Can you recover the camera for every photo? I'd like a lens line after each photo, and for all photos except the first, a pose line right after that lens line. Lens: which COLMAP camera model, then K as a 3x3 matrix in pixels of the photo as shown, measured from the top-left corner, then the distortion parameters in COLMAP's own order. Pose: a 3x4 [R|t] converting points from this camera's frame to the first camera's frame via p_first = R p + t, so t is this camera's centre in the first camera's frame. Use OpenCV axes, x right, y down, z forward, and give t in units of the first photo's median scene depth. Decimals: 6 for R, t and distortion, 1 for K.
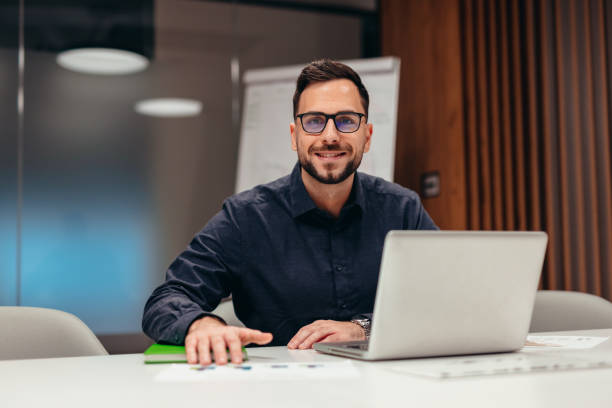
lens RADIAL K [[857.9, 0, 306.0], [0, 857.9, 204.0], [0, 0, 1]] dist [0.102412, -0.057159]
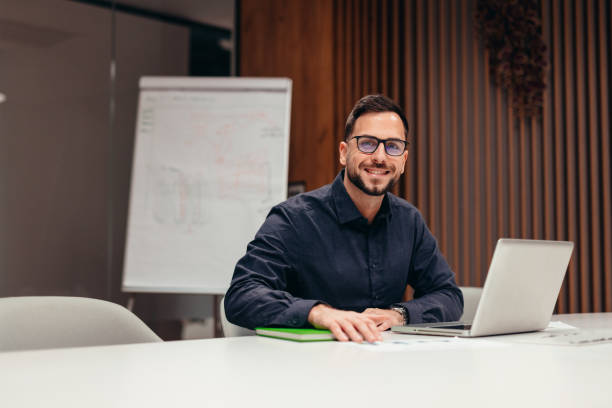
lens RADIAL K [[857.9, 0, 306.0], [0, 857.9, 204.0], [0, 0, 1]] dist [0.102412, -0.057159]
pose [[0.941084, 0.038854, 0.335934, -0.462980], [-0.038461, 0.999229, -0.007826, 0.000634], [-0.335979, -0.005555, 0.941853, -0.107039]]
